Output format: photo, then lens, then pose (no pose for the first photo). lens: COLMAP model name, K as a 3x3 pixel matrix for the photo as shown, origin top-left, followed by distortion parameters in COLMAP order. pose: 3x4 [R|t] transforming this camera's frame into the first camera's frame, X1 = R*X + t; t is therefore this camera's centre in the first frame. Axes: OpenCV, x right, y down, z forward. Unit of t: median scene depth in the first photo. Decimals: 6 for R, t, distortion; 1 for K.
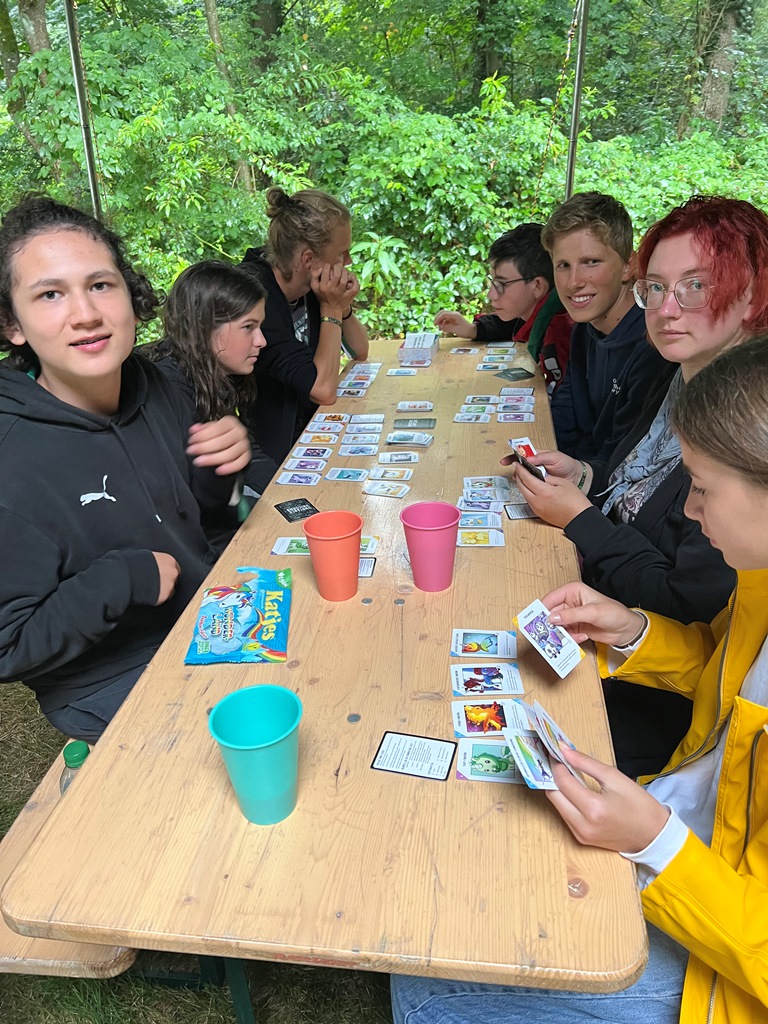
lens RADIAL K [[767.0, 0, 387.6], [0, 767.0, 507.9], [0, 0, 1]] dist [0.047788, -0.053541]
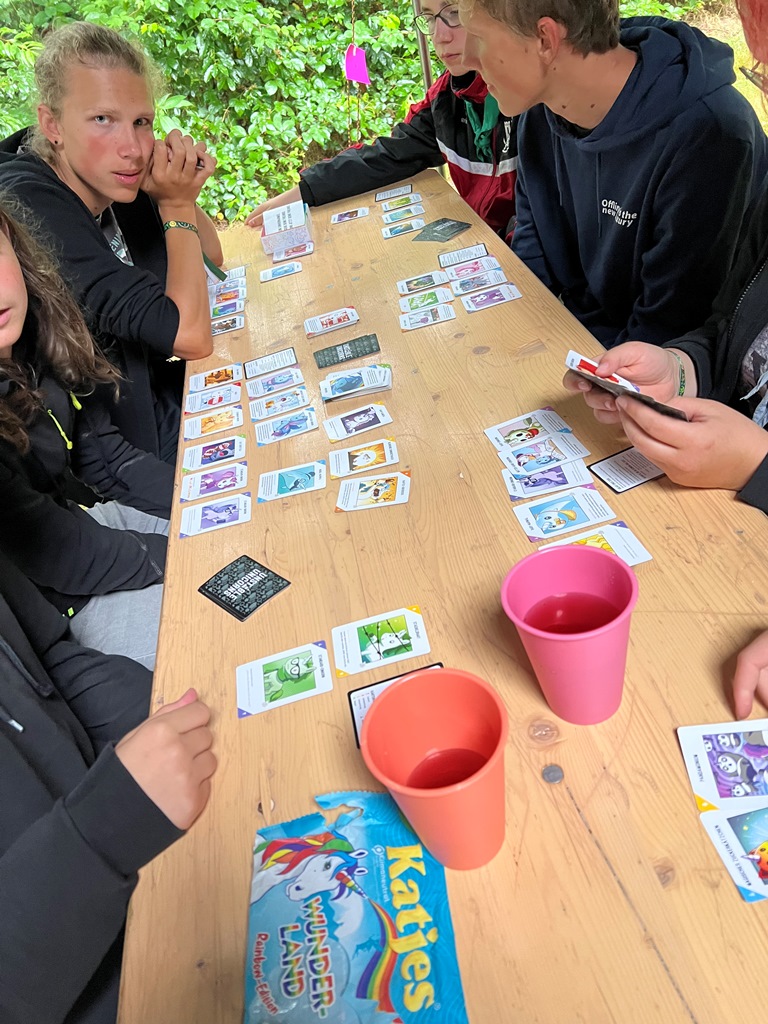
lens RADIAL K [[767.0, 0, 387.6], [0, 767.0, 507.9], [0, 0, 1]] dist [0.047788, -0.053541]
pose [[0.939512, -0.318432, 0.126167, -0.044325], [0.293111, 0.938040, 0.184841, -0.076458], [-0.177209, -0.136680, 0.974636, 0.278658]]
